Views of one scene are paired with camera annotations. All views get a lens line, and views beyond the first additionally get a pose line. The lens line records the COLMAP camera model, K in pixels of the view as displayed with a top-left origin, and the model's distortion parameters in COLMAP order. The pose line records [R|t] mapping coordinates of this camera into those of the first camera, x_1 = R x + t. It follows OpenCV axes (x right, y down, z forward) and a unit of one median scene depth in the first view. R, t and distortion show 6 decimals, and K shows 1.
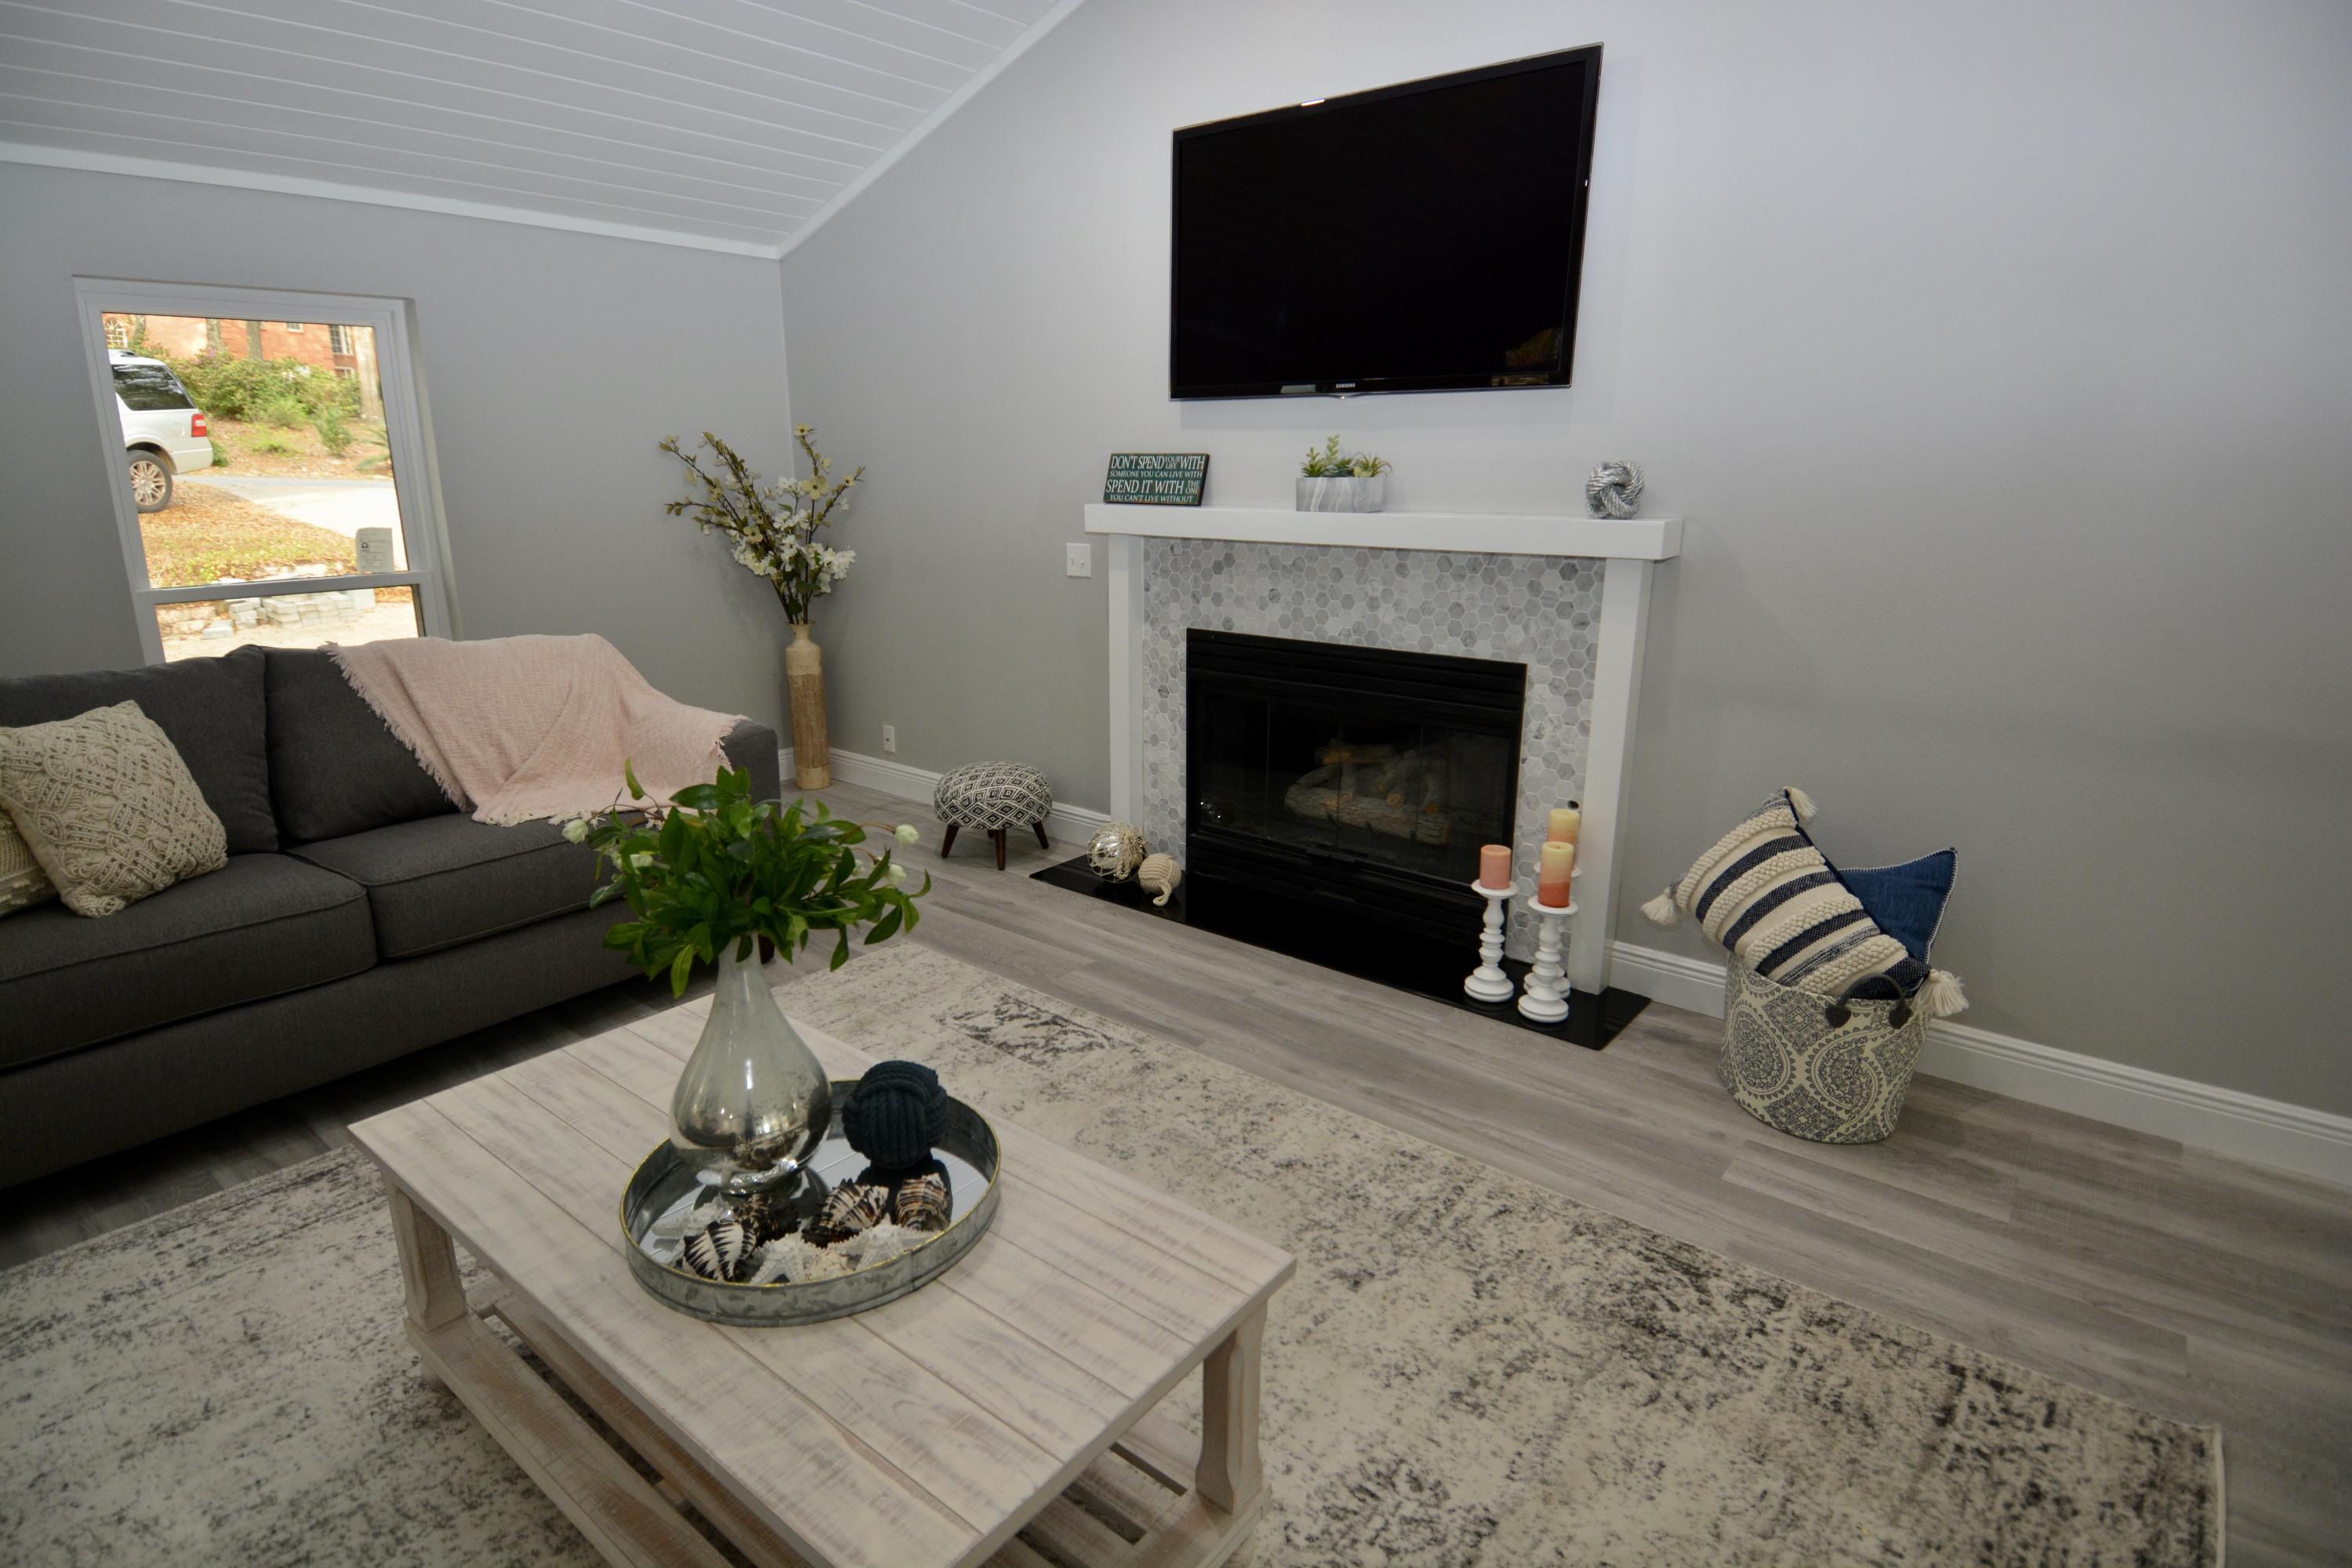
lens RADIAL K [[1211.9, 0, 1168.3], [0, 1211.9, 778.5], [0, 0, 1]] dist [0.059335, -0.065876]
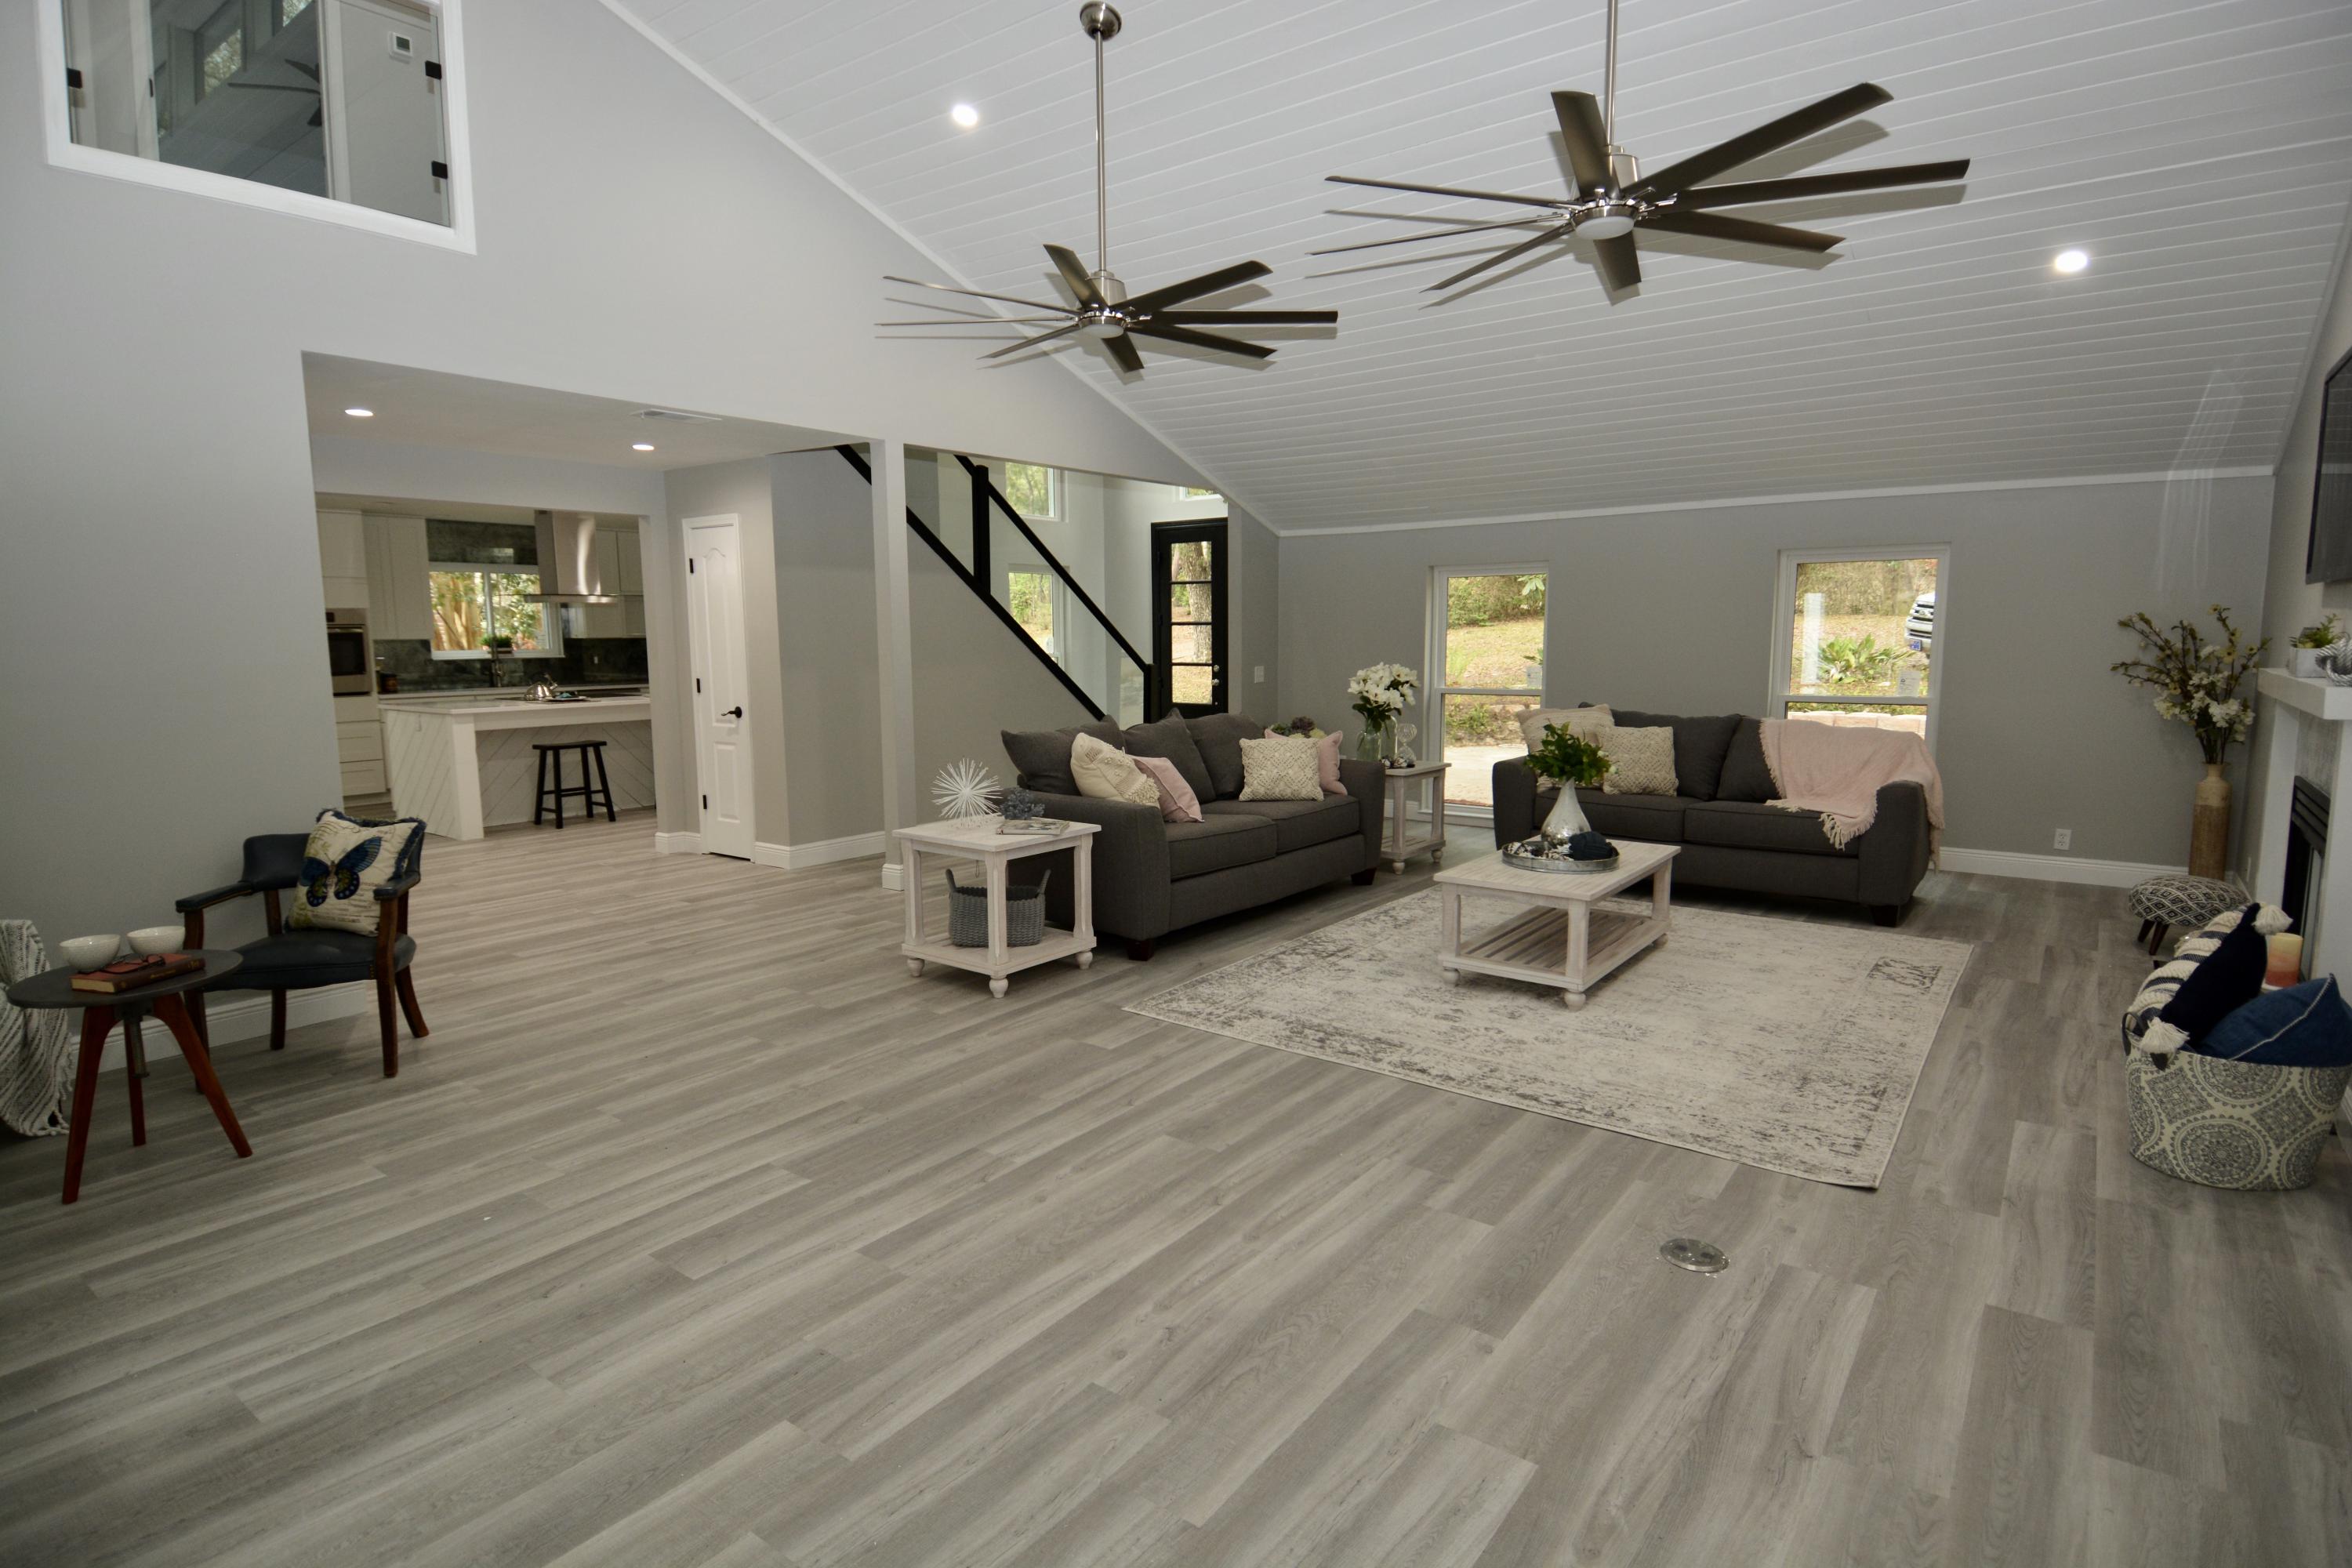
lens RADIAL K [[1211.9, 0, 1168.3], [0, 1211.9, 778.5], [0, 0, 1]] dist [0.059335, -0.065876]
pose [[0.036272, 0.118273, -0.992318, 1.186996], [-0.248756, 0.962786, 0.105661, 0.022607], [0.967887, 0.243013, 0.064343, -0.105312]]
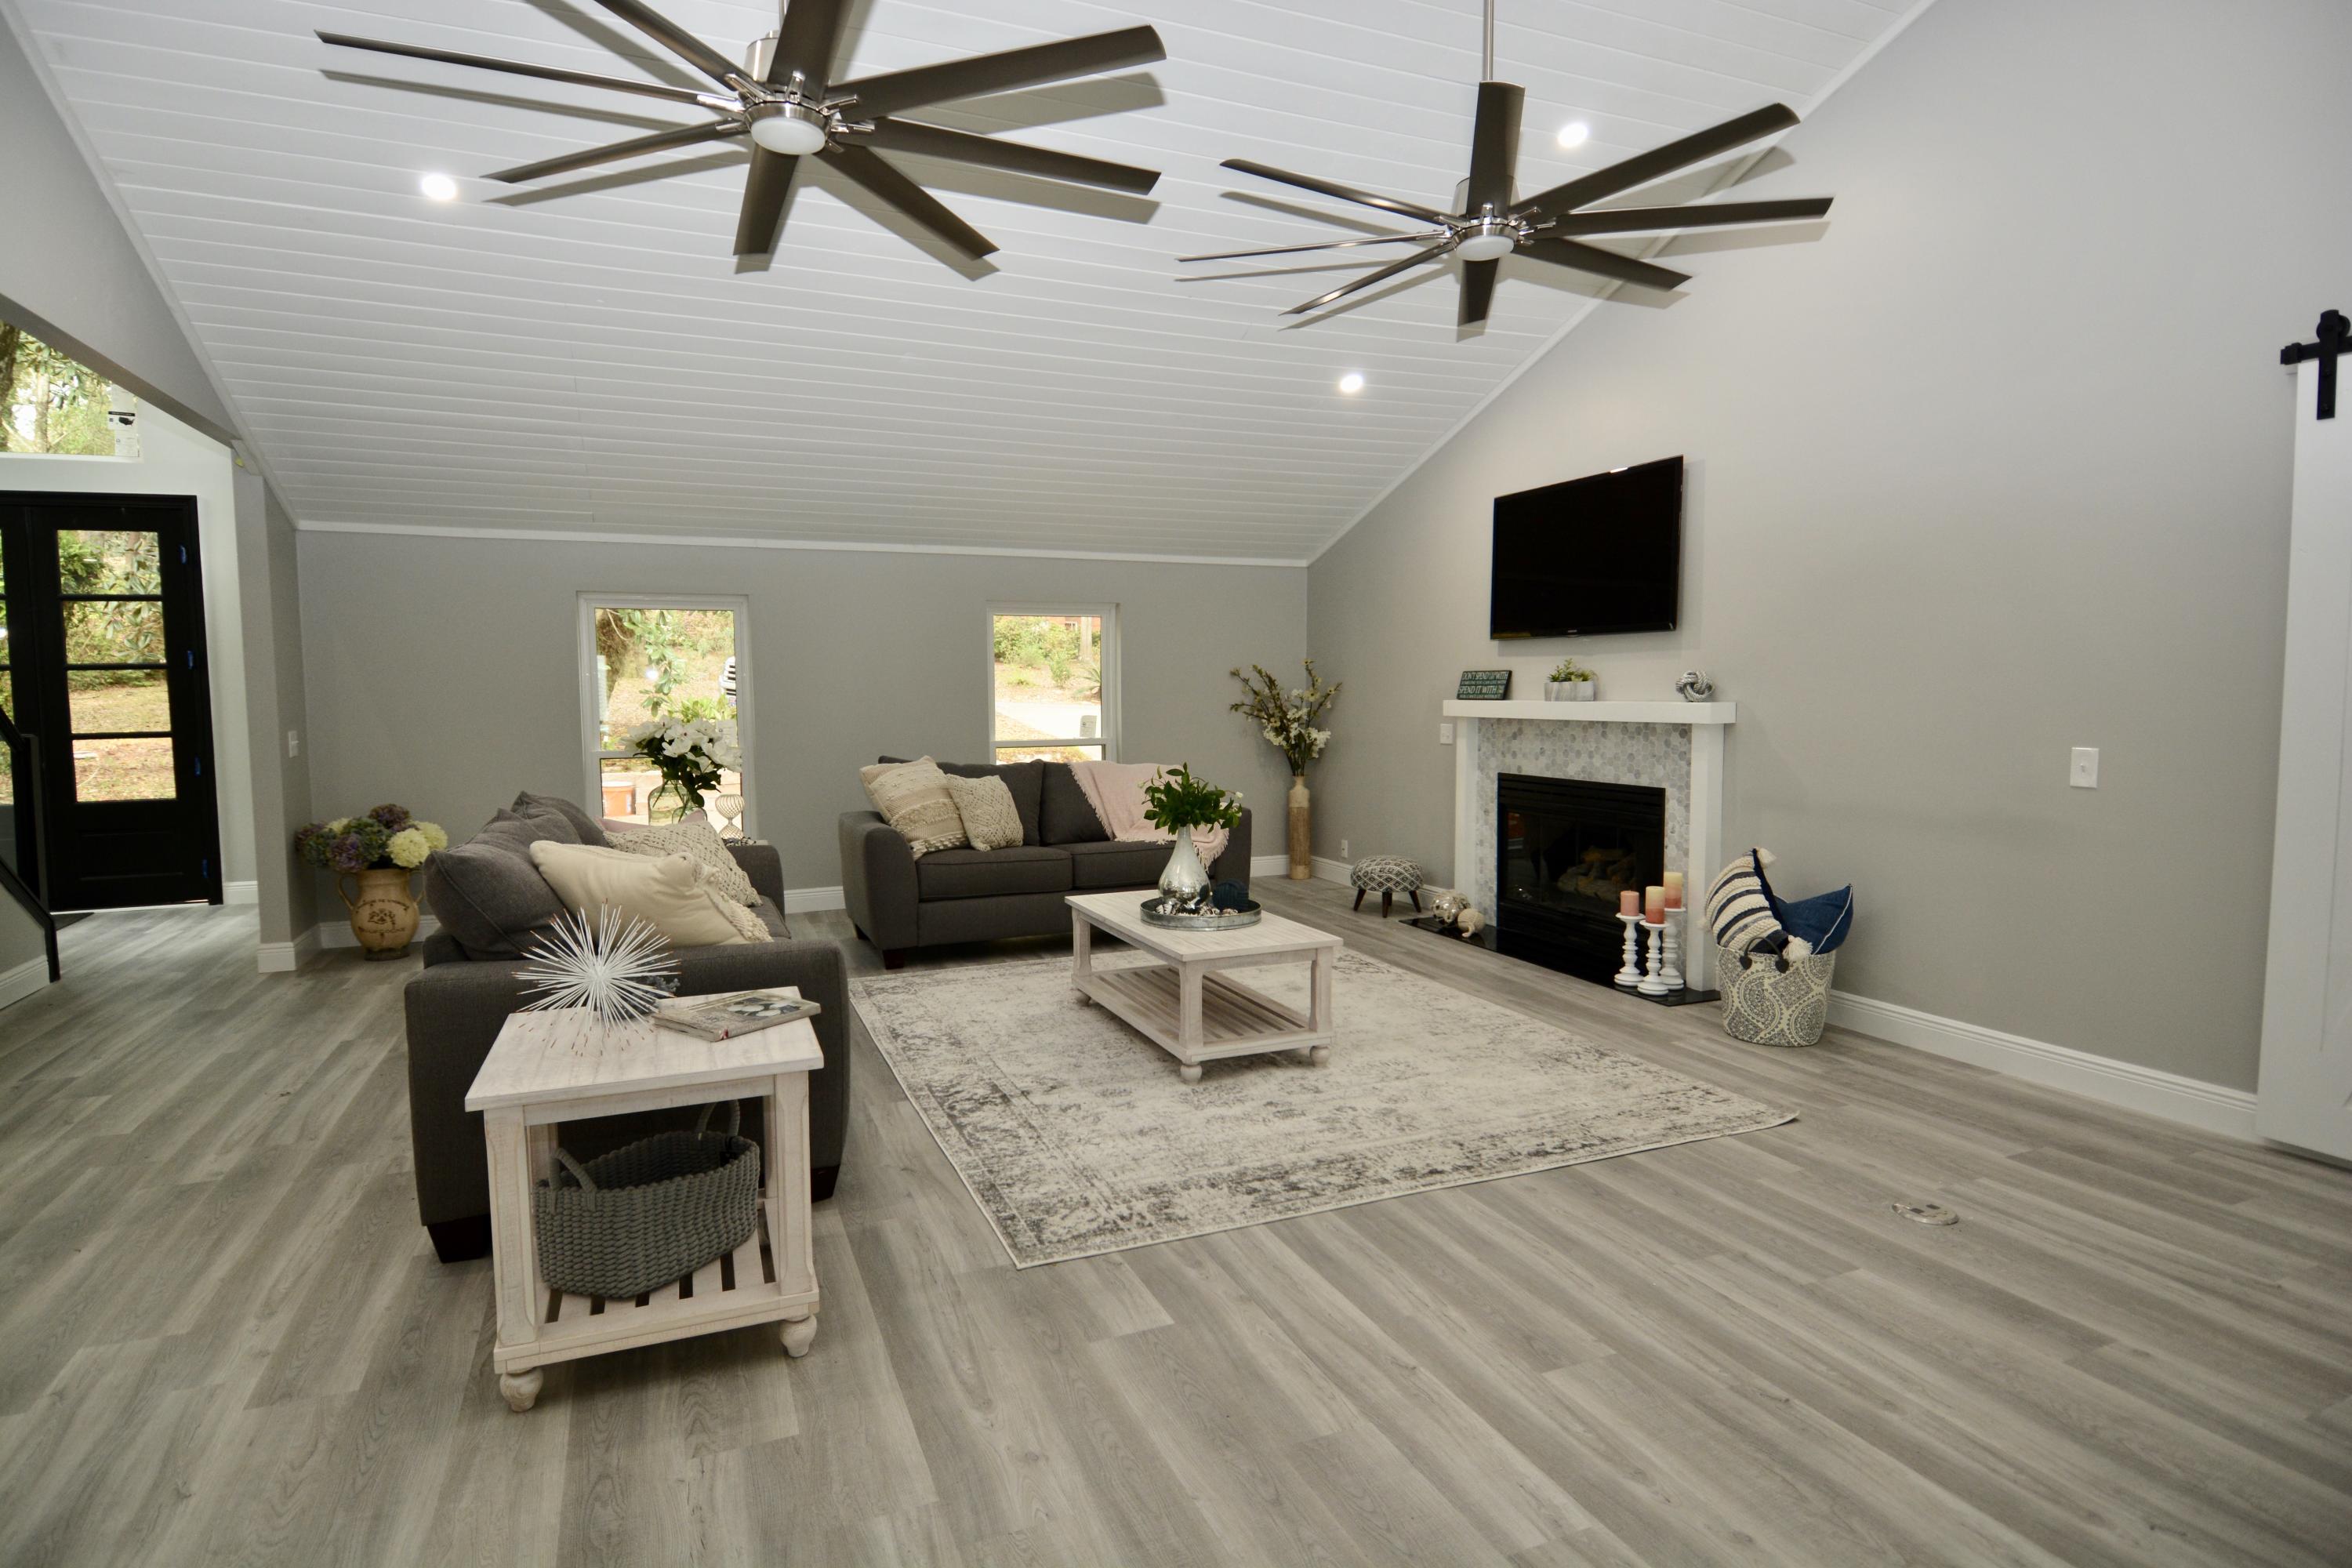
lens RADIAL K [[1211.9, 0, 1168.3], [0, 1211.9, 778.5], [0, 0, 1]] dist [0.059335, -0.065876]
pose [[0.883266, 0.026621, -0.468117, 0.419942], [-0.110178, 0.982215, -0.152032, 0.196800], [0.455744, 0.185861, 0.870490, -0.682976]]
